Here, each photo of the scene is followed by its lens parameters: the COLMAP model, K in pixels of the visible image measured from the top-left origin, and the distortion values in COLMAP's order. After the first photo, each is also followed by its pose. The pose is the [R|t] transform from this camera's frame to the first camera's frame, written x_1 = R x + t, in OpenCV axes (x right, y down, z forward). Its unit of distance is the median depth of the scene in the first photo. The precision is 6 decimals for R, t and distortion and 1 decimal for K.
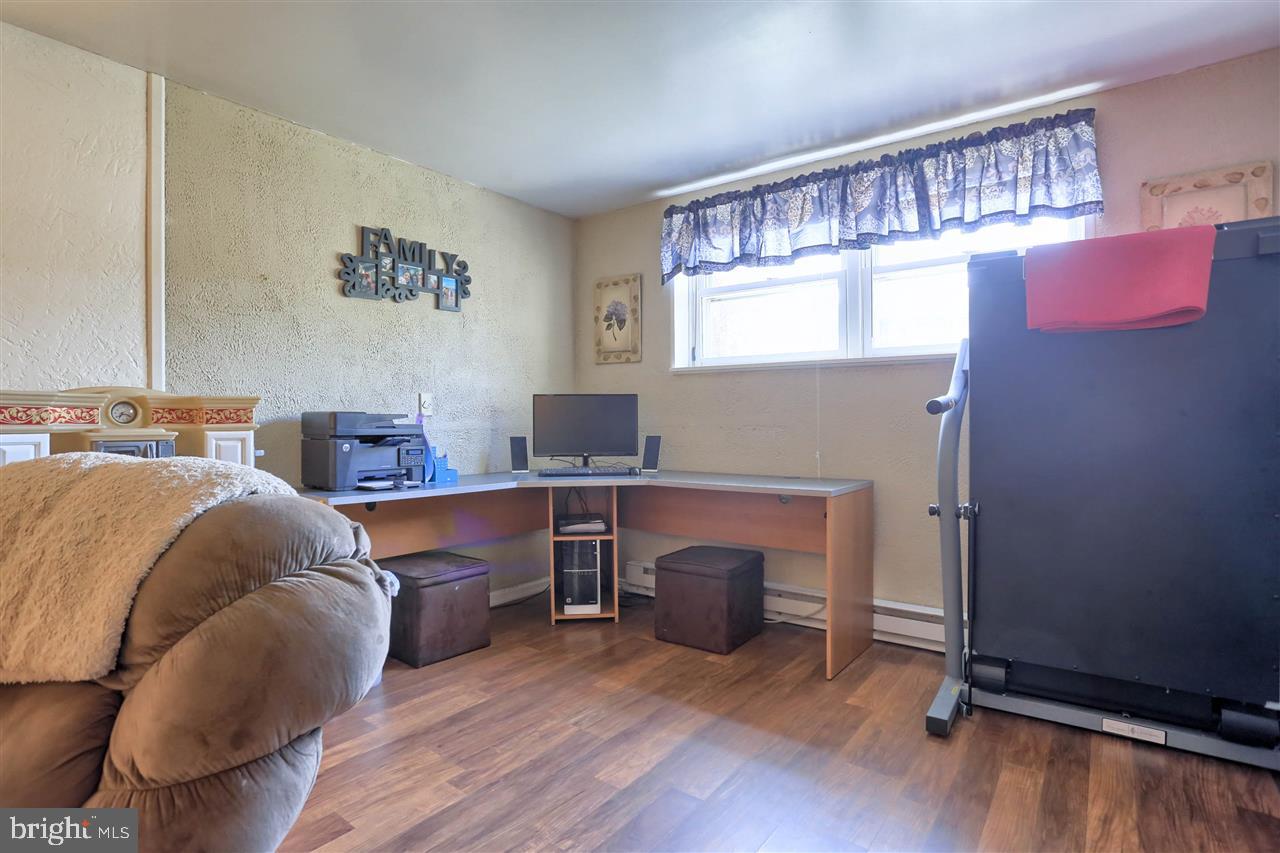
lens RADIAL K [[637.4, 0, 640.0], [0, 637.4, 426.5], [0, 0, 1]] dist [-0.068510, 0.030297]
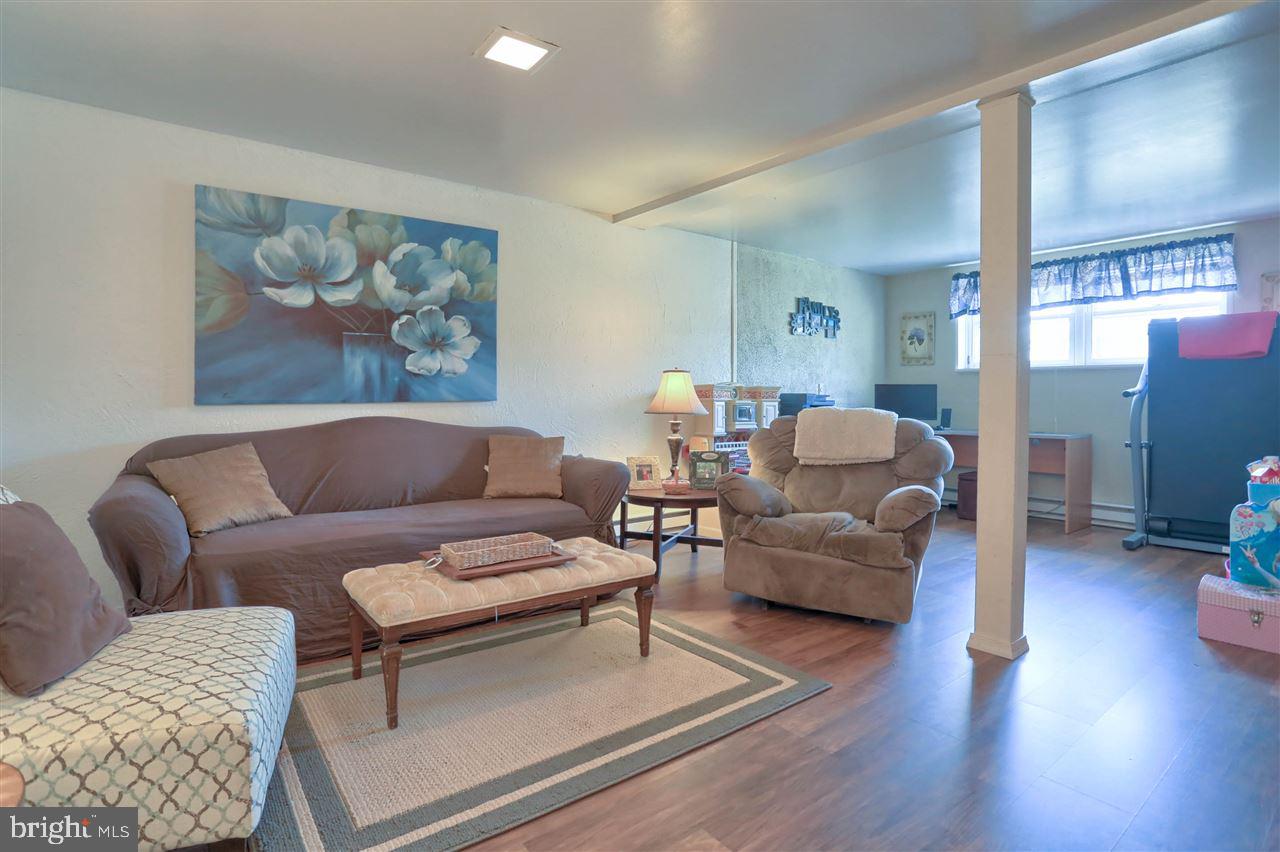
lens RADIAL K [[632.9, 0, 632.3], [0, 632.9, 413.9], [0, 0, 1]] dist [-0.071168, 0.030991]
pose [[0.965717, 0.013402, -0.259249, -0.446611], [-0.010881, 0.999879, 0.011154, 0.024127], [0.259367, -0.007951, 0.965746, -1.043483]]
